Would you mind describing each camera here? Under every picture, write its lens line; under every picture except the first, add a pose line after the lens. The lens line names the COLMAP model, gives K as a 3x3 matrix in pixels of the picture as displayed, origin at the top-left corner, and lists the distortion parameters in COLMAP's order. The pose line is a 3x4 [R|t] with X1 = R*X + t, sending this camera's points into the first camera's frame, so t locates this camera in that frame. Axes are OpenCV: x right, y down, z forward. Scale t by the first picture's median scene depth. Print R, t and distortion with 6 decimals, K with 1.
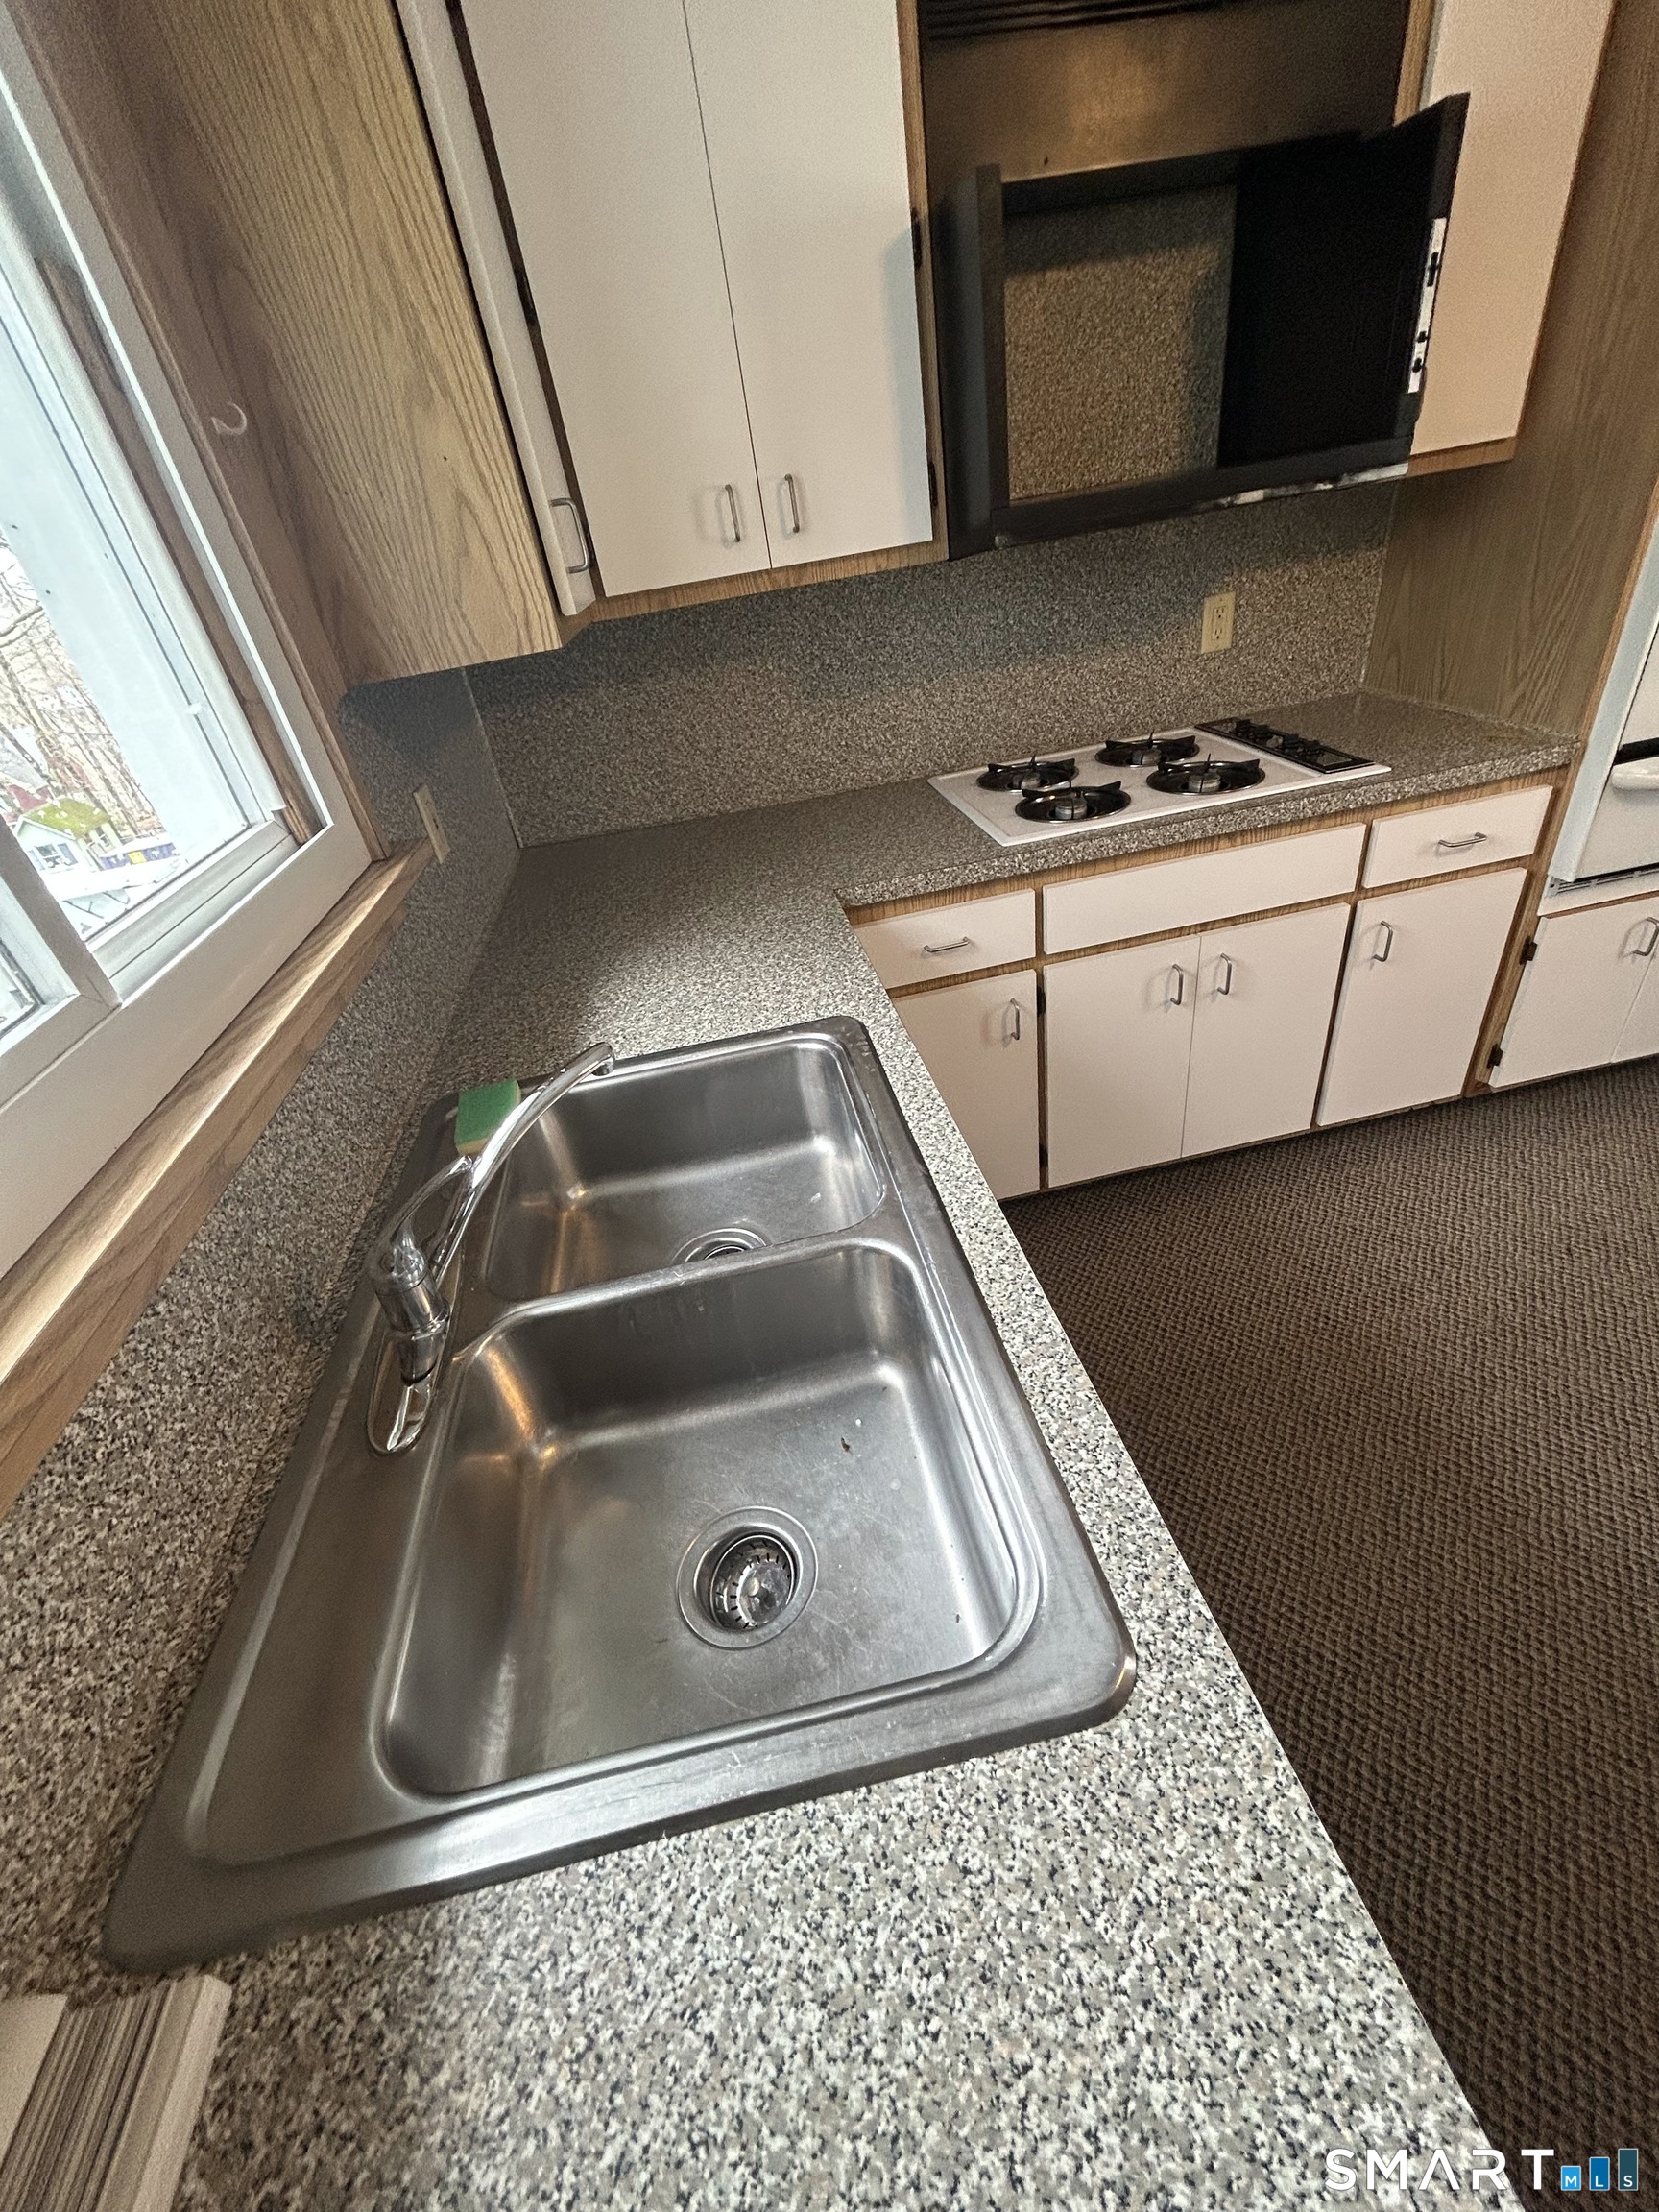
lens RADIAL K [[886.4, 0, 826.0], [0, 886.4, 1113.3], [0, 0, 1]] dist [-0.000590, -0.000339]
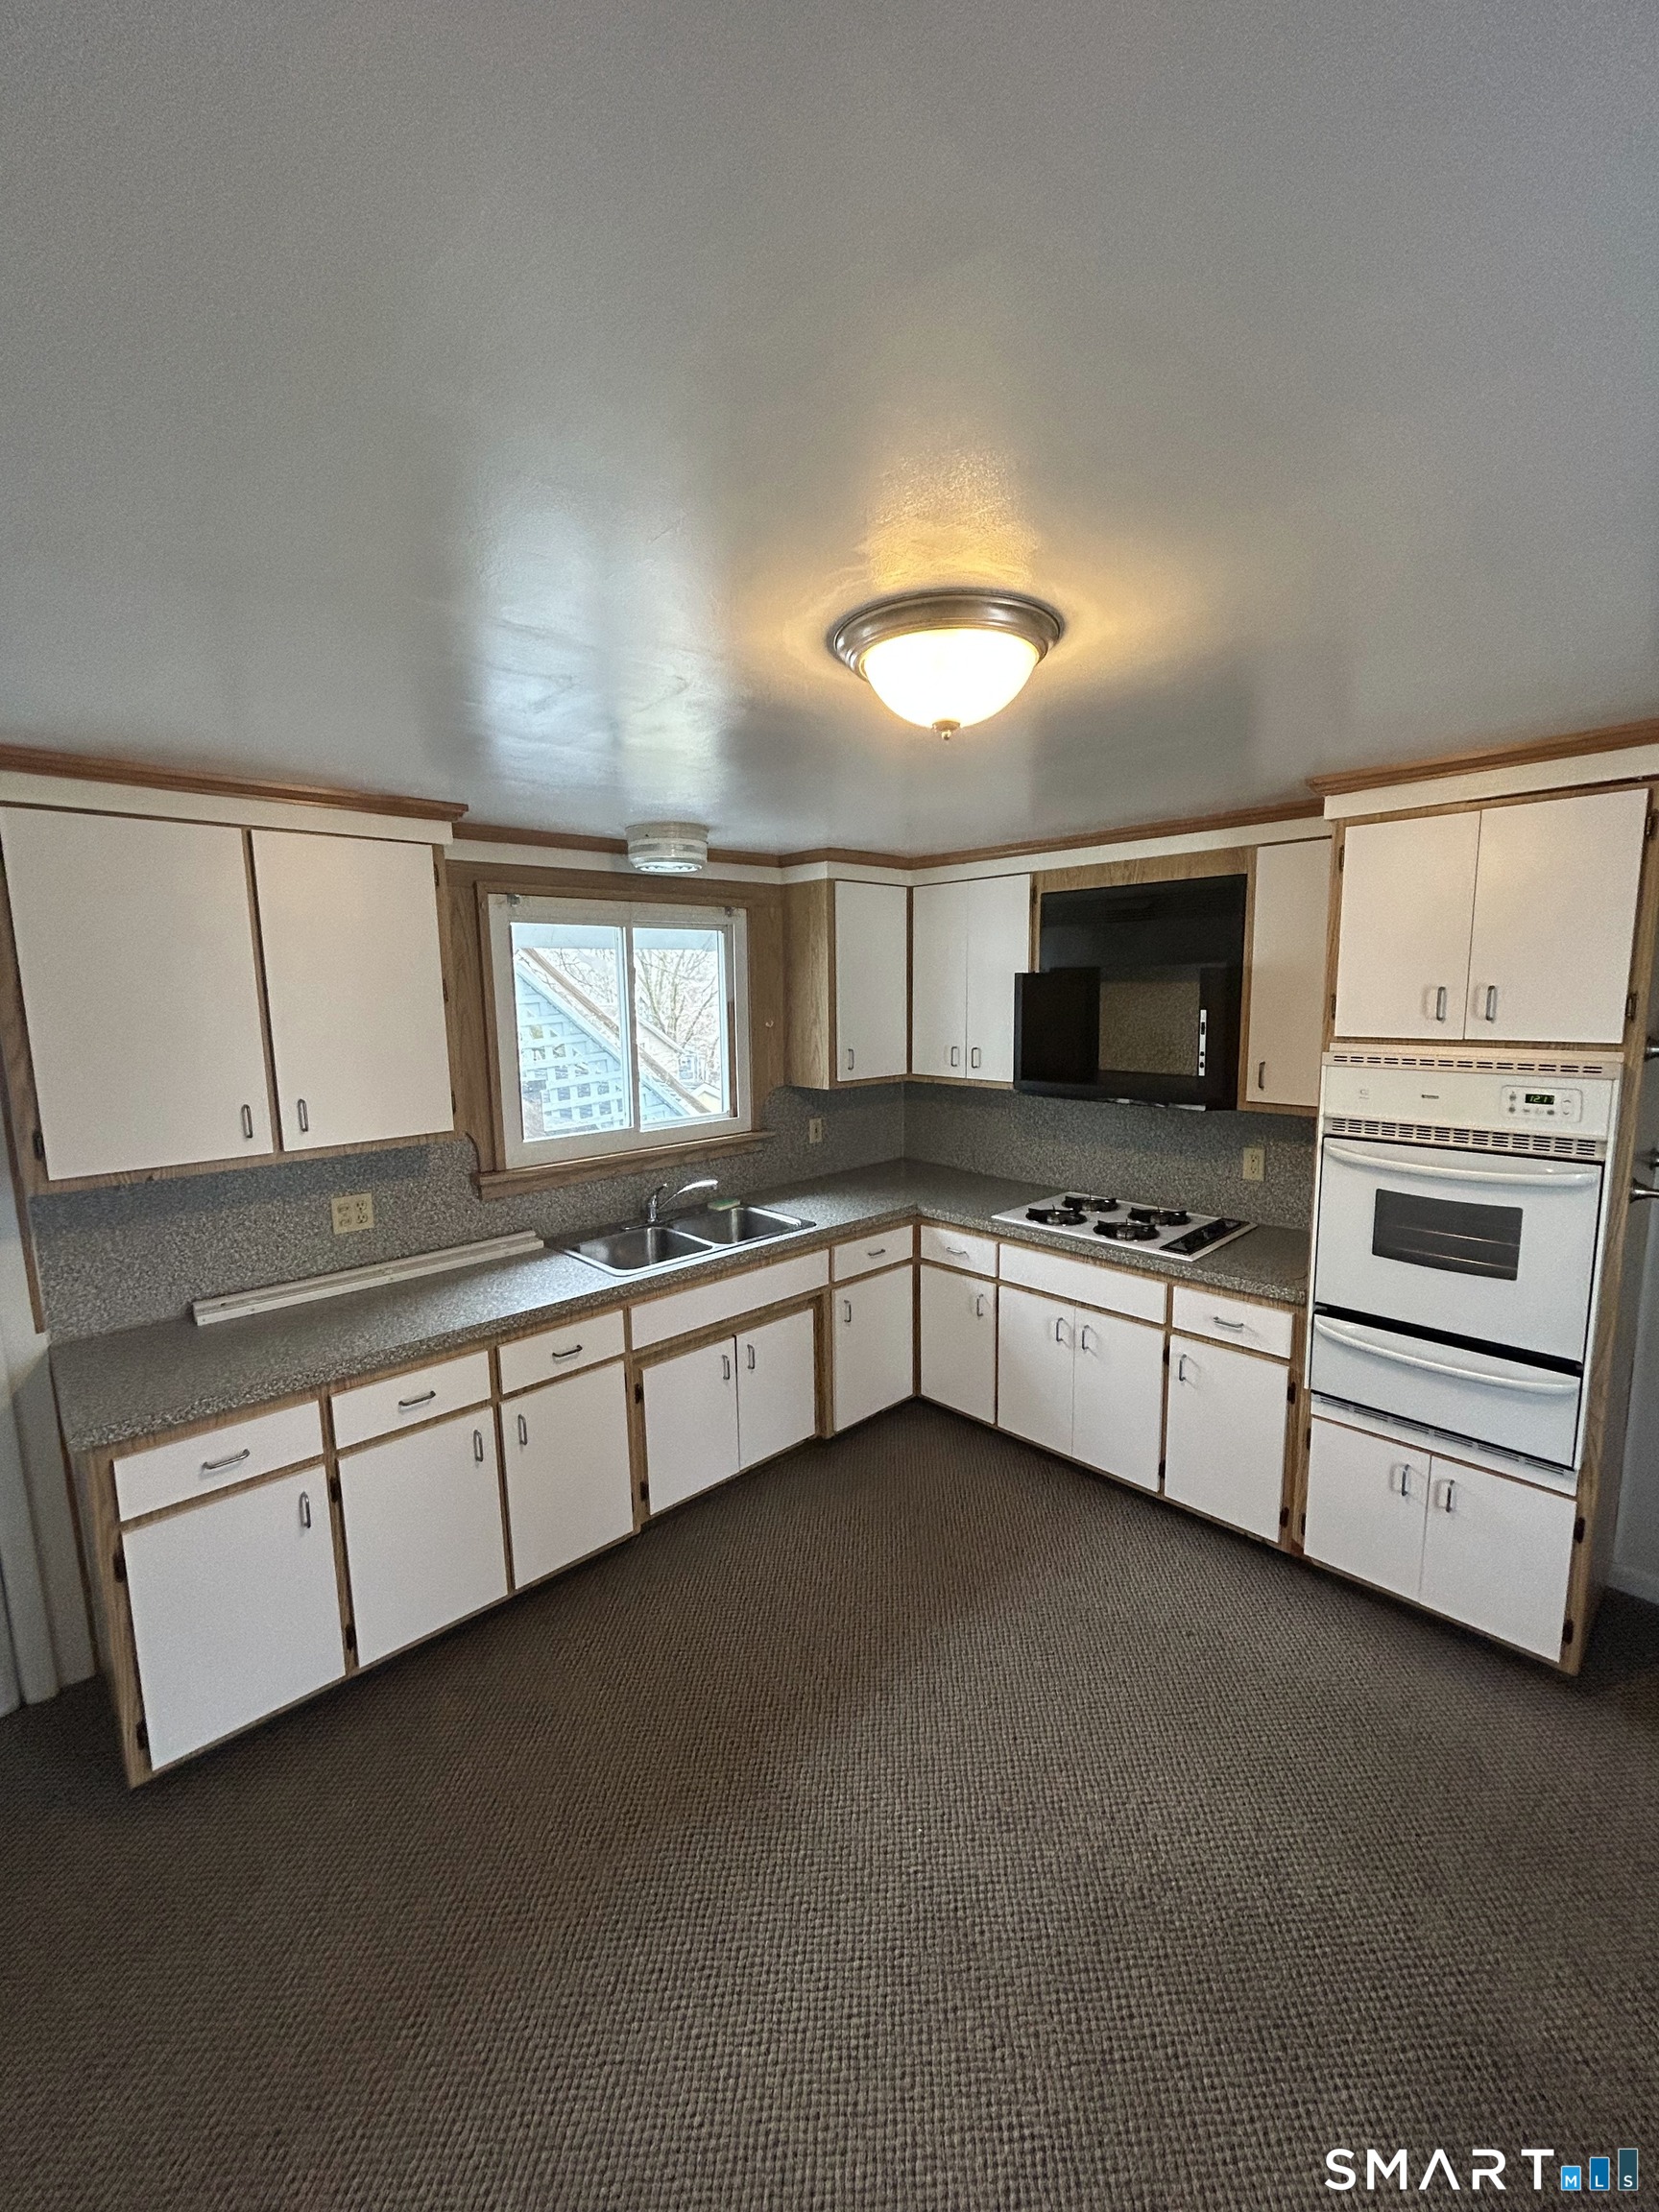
lens RADIAL K [[886.4, 0, 827.9], [0, 886.4, 1107.4], [0, 0, 1]] dist [-0.000590, -0.000339]
pose [[0.557240, 0.248276, -0.792365, 1.478719], [-0.517689, 0.849967, -0.097746, -0.115168], [0.649216, 0.464667, 0.602165, -0.570609]]
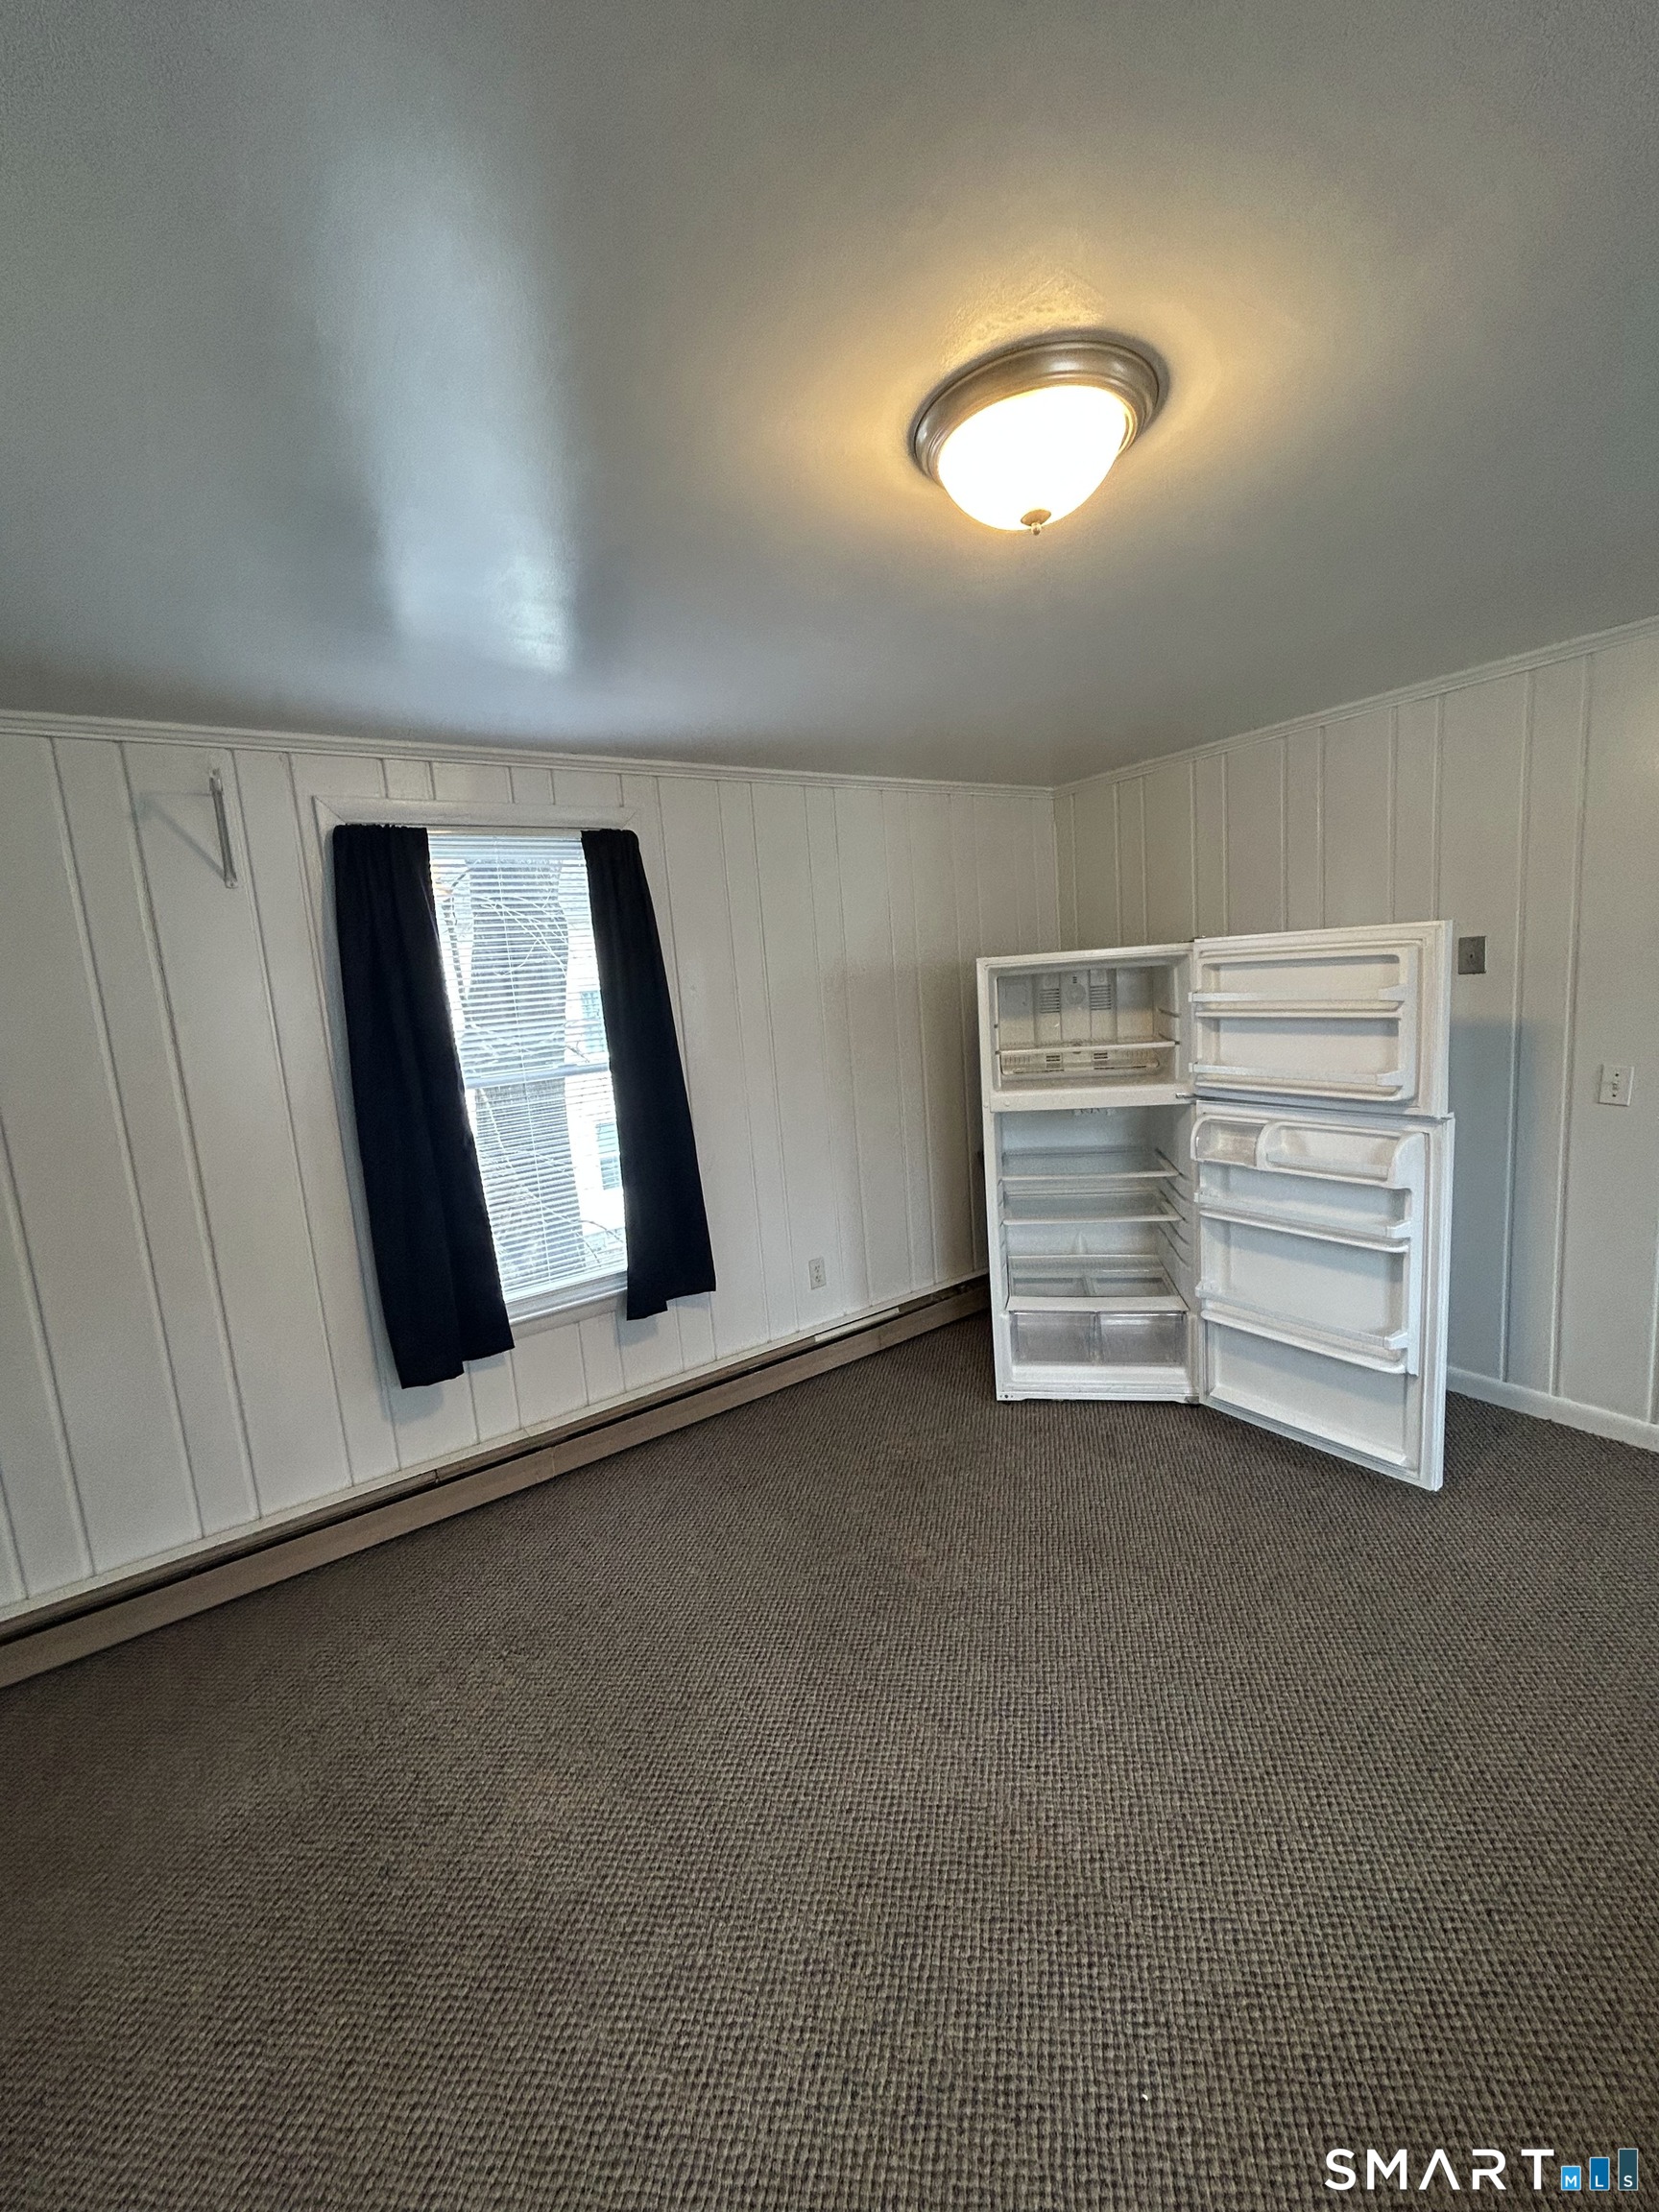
lens RADIAL K [[886.4, 0, 829.5], [0, 886.4, 1111.6], [0, 0, 1]] dist [-0.000590, -0.000339]
pose [[-0.410836, 0.048852, 0.910400, 0.308705], [0.625858, 0.741229, 0.242656, -0.440658], [-0.662960, 0.669472, -0.335097, 0.460628]]
